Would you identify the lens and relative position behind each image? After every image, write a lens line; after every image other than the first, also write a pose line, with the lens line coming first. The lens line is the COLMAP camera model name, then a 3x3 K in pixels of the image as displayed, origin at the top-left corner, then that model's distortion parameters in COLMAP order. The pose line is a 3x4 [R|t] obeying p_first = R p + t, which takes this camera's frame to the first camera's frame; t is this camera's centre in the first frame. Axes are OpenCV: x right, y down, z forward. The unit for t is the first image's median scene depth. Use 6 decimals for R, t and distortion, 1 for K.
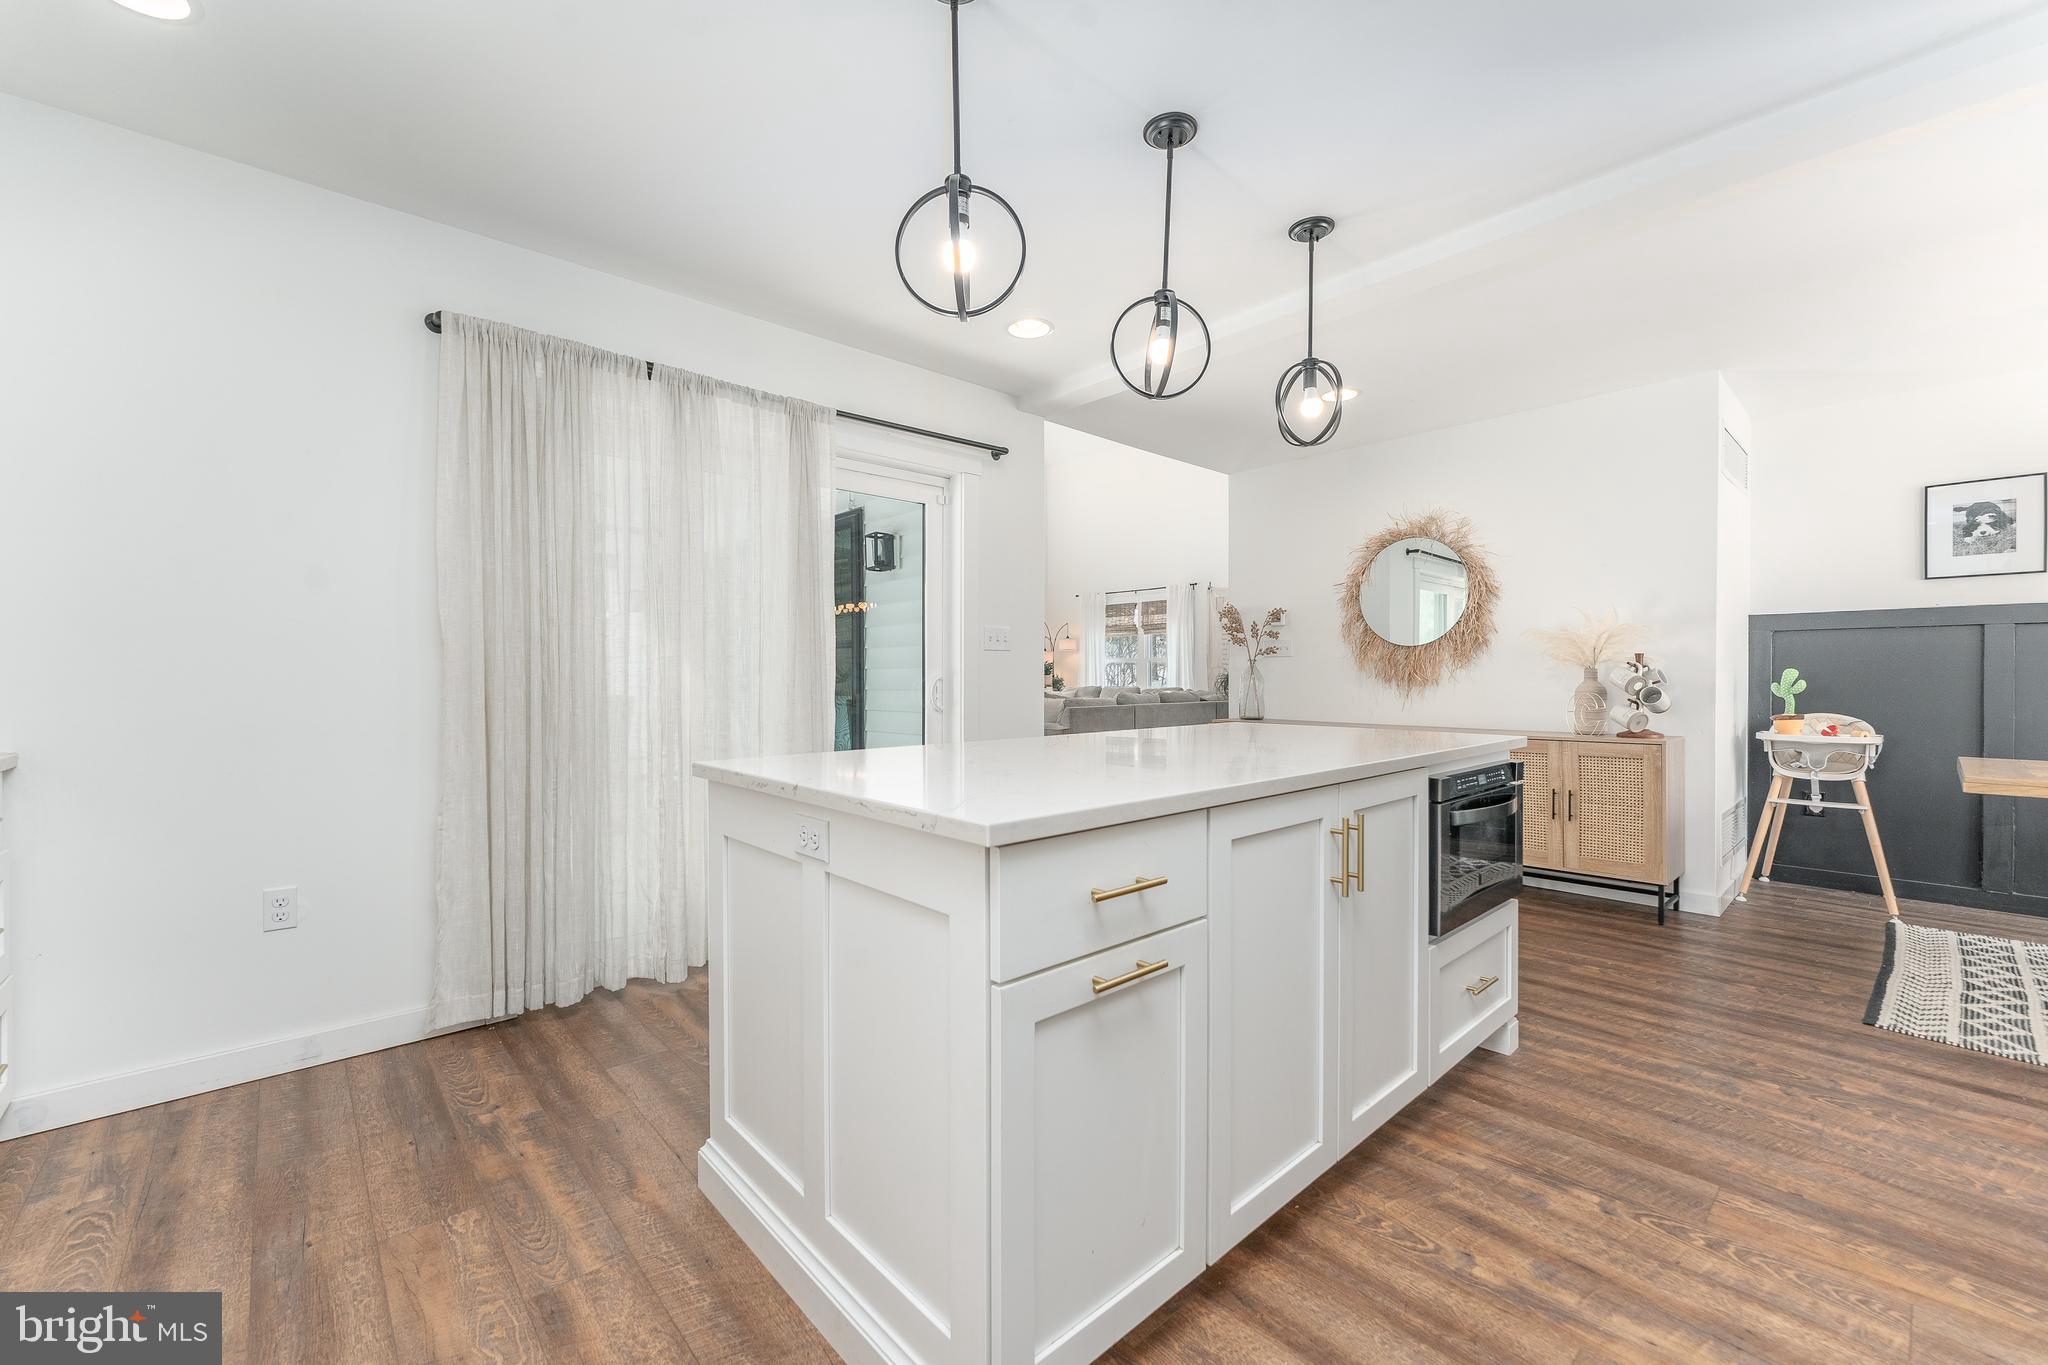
lens RADIAL K [[820.2, 0, 1005.3], [0, 820.2, 675.8], [0, 0, 1]] dist [-0.005089, 0.000535]
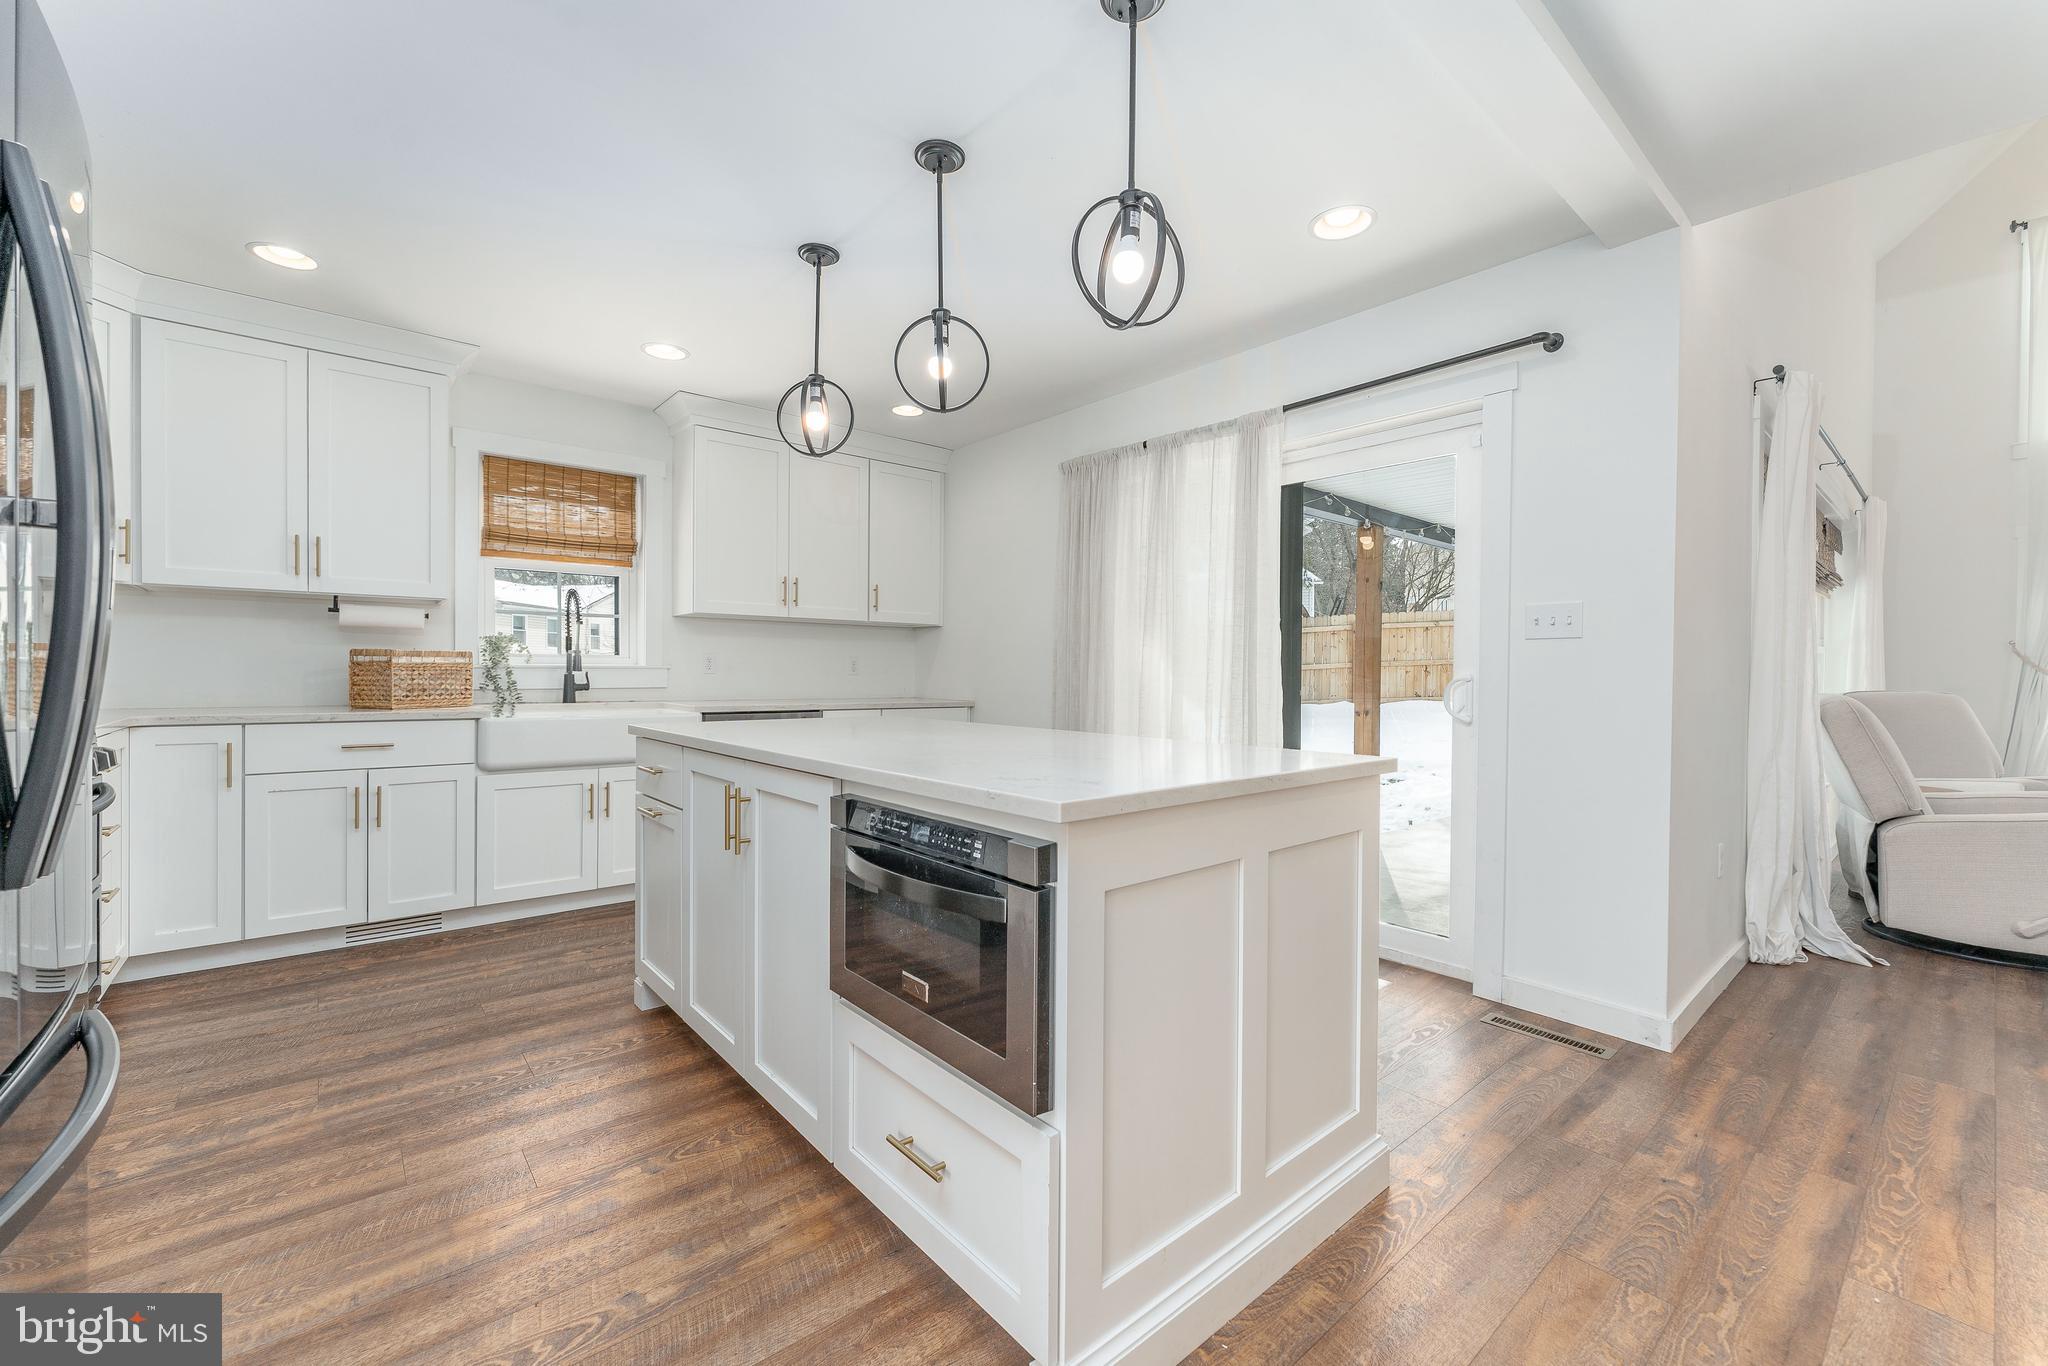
lens RADIAL K [[820.2, 0, 1029.3], [0, 820.2, 677.9], [0, 0, 1]] dist [-0.005089, 0.000535]
pose [[-0.006874, 0.003128, -0.999971, 0.786380], [-0.011955, 0.999923, 0.003210, 0.004656], [0.999905, 0.011977, -0.006836, 0.703301]]
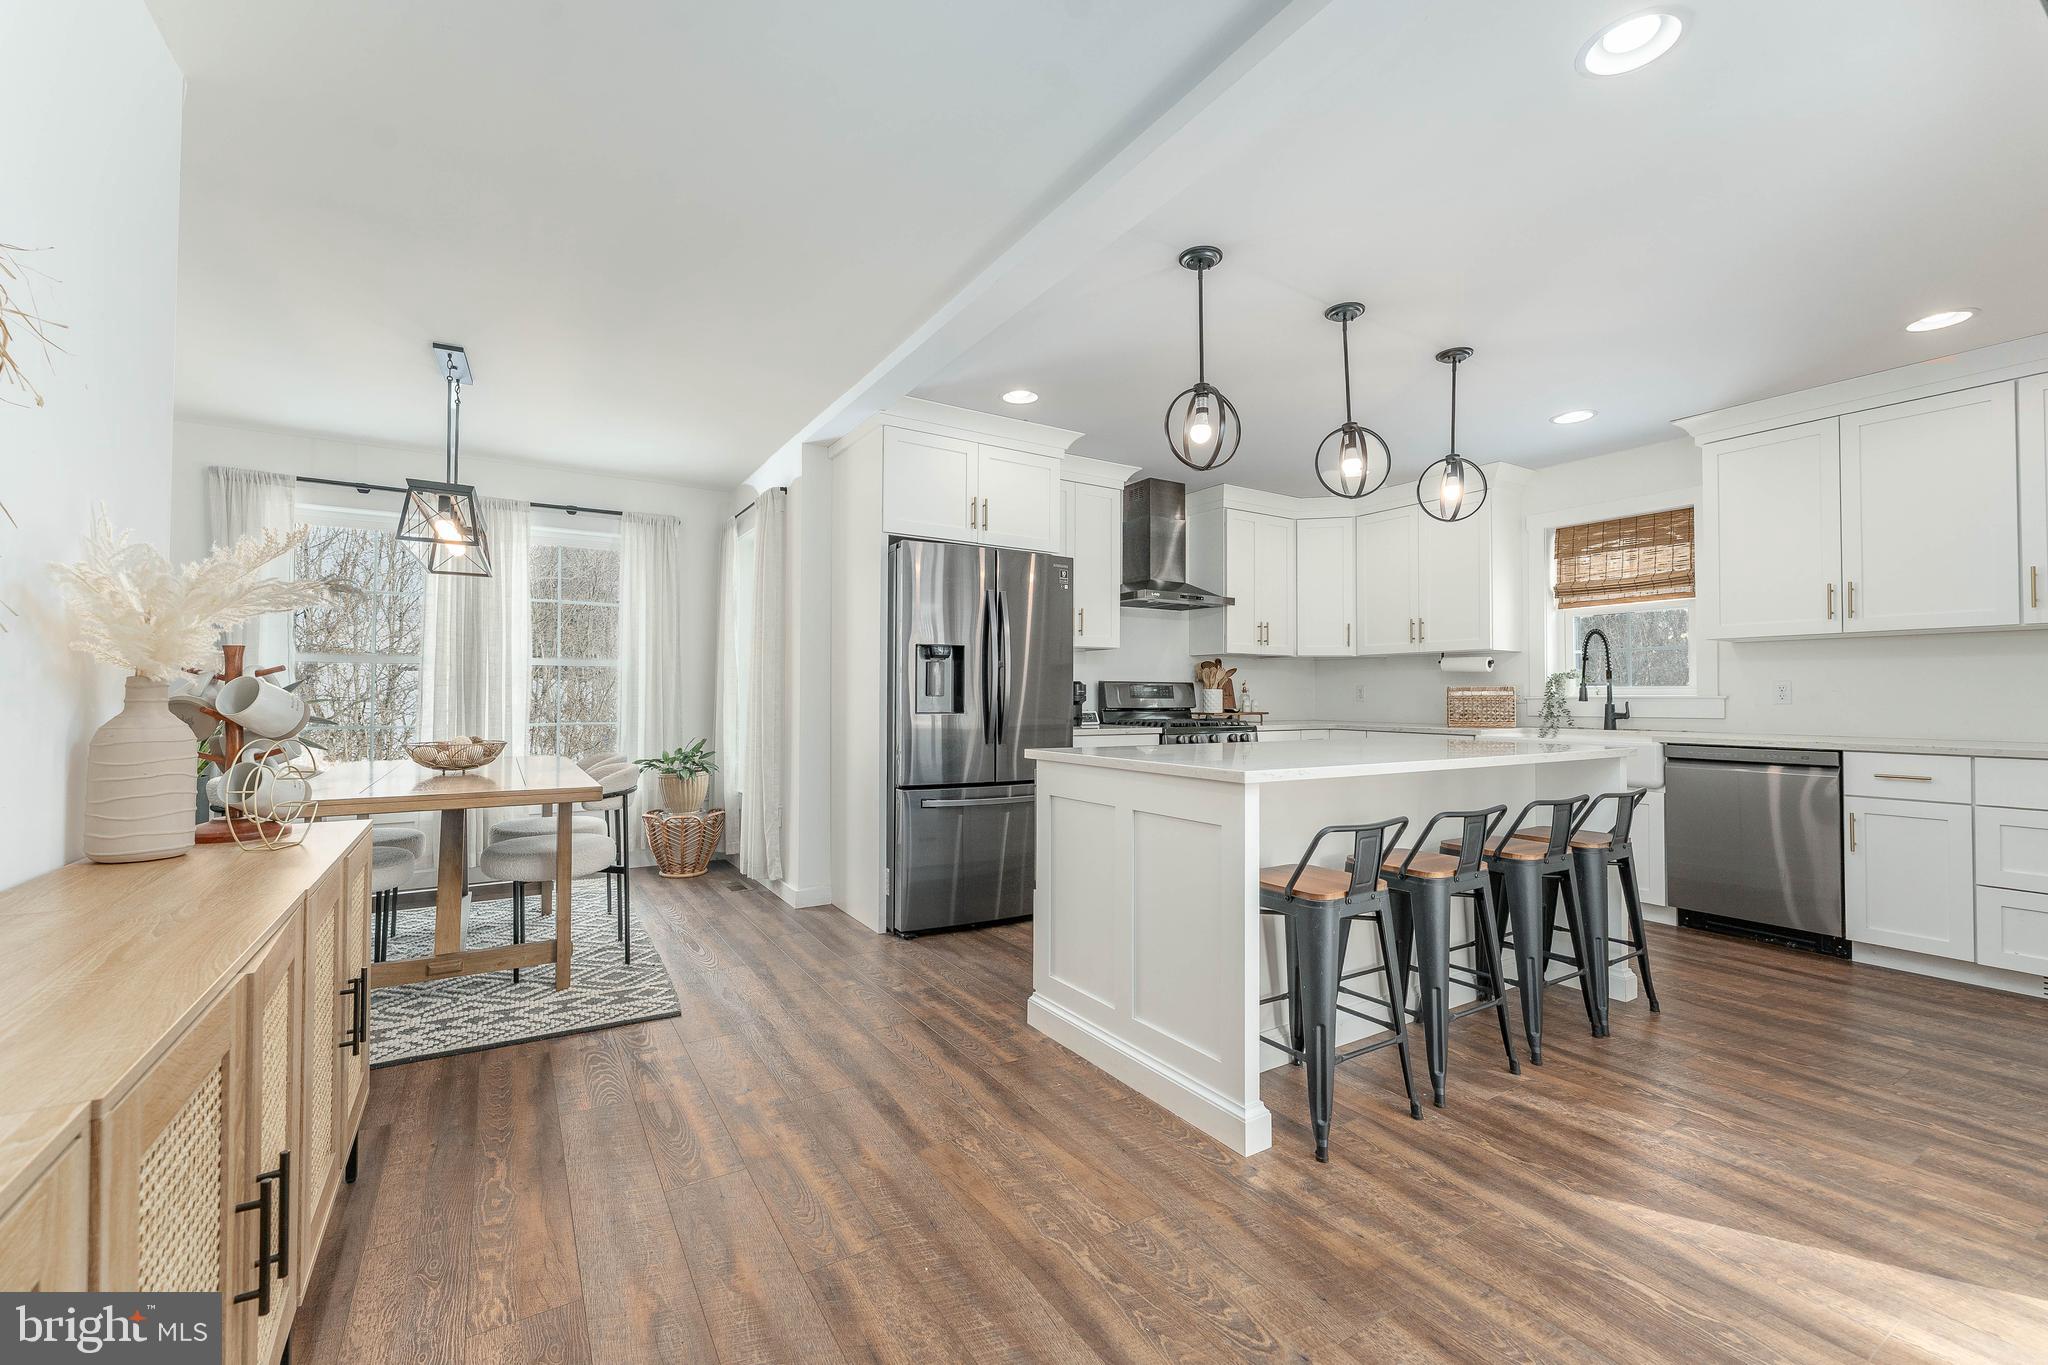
lens RADIAL K [[820.2, 0, 1008.6], [0, 820.2, 681.2], [0, 0, 1]] dist [-0.005089, 0.000535]
pose [[-0.986114, 0.001828, 0.166062, 0.619179], [-0.000346, 0.999915, -0.013064, -0.000320], [-0.166072, -0.012940, -0.986029, 1.014267]]
